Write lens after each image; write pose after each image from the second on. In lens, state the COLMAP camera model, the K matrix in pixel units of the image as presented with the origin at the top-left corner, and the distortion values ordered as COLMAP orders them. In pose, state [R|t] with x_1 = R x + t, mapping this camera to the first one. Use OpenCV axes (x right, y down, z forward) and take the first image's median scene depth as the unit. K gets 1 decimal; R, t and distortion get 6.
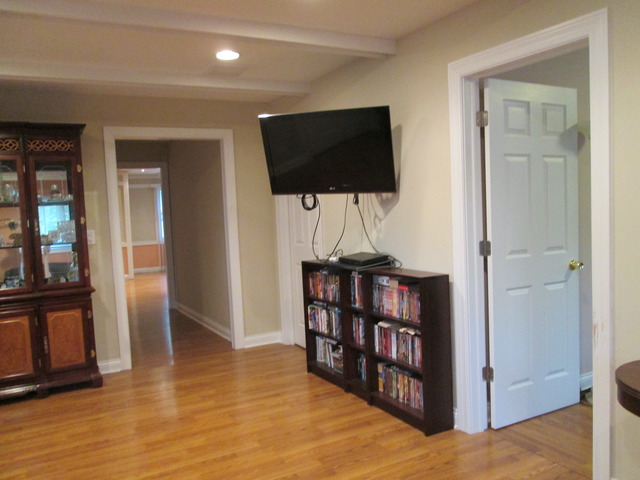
lens RADIAL K [[541.1, 0, 316.7], [0, 541.1, 245.4], [0, 0, 1]] dist [-0.030643, 0.017416]
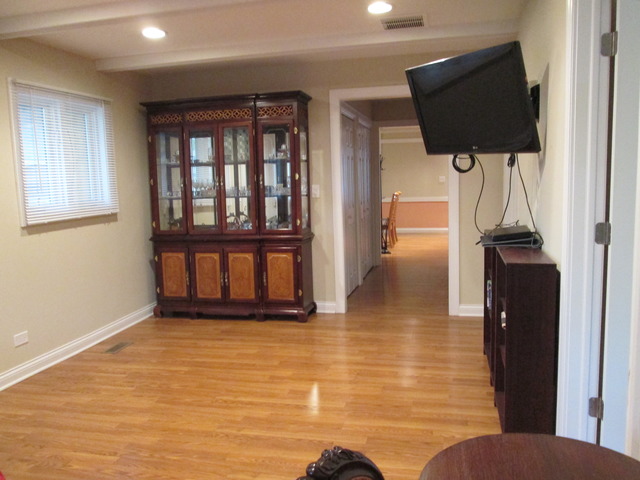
lens RADIAL K [[541.1, 0, 321.6], [0, 541.1, 241.0], [0, 0, 1]] dist [-0.030643, 0.017416]
pose [[0.742217, 0.105769, -0.661760, 0.397891], [-0.051874, 0.993572, 0.100621, -0.030170], [0.668148, -0.040355, 0.742933, 0.185454]]
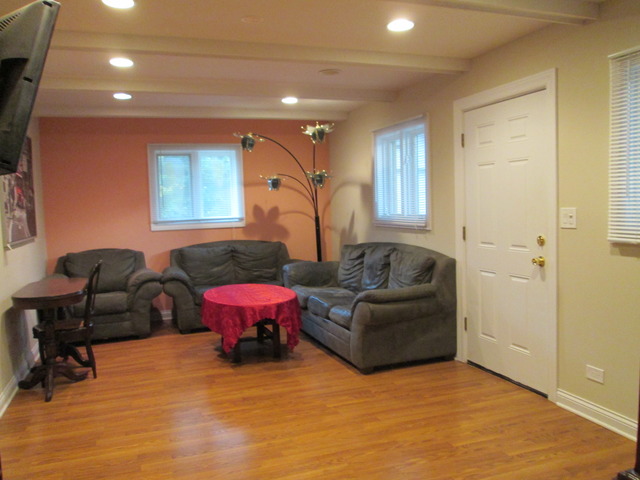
lens RADIAL K [[541.1, 0, 324.5], [0, 541.1, 236.0], [0, 0, 1]] dist [-0.030643, 0.017416]
pose [[-0.986295, 0.076292, 0.146296, -0.375600], [0.097673, 0.984595, 0.145028, -0.091585], [-0.132977, 0.157329, -0.978552, 1.370649]]
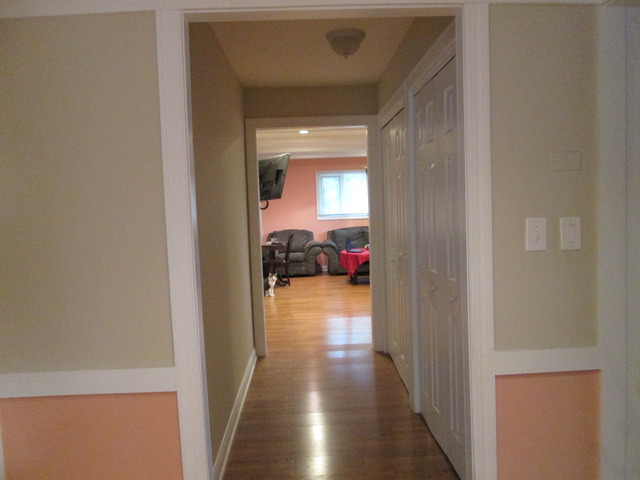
lens RADIAL K [[541.1, 0, 319.8], [0, 541.1, 239.0], [0, 0, 1]] dist [-0.030643, 0.017416]
pose [[-0.893272, 0.053435, 0.446328, -0.936167], [0.119794, 0.985300, 0.121792, -0.174085], [-0.433259, 0.162261, -0.886543, 2.449155]]
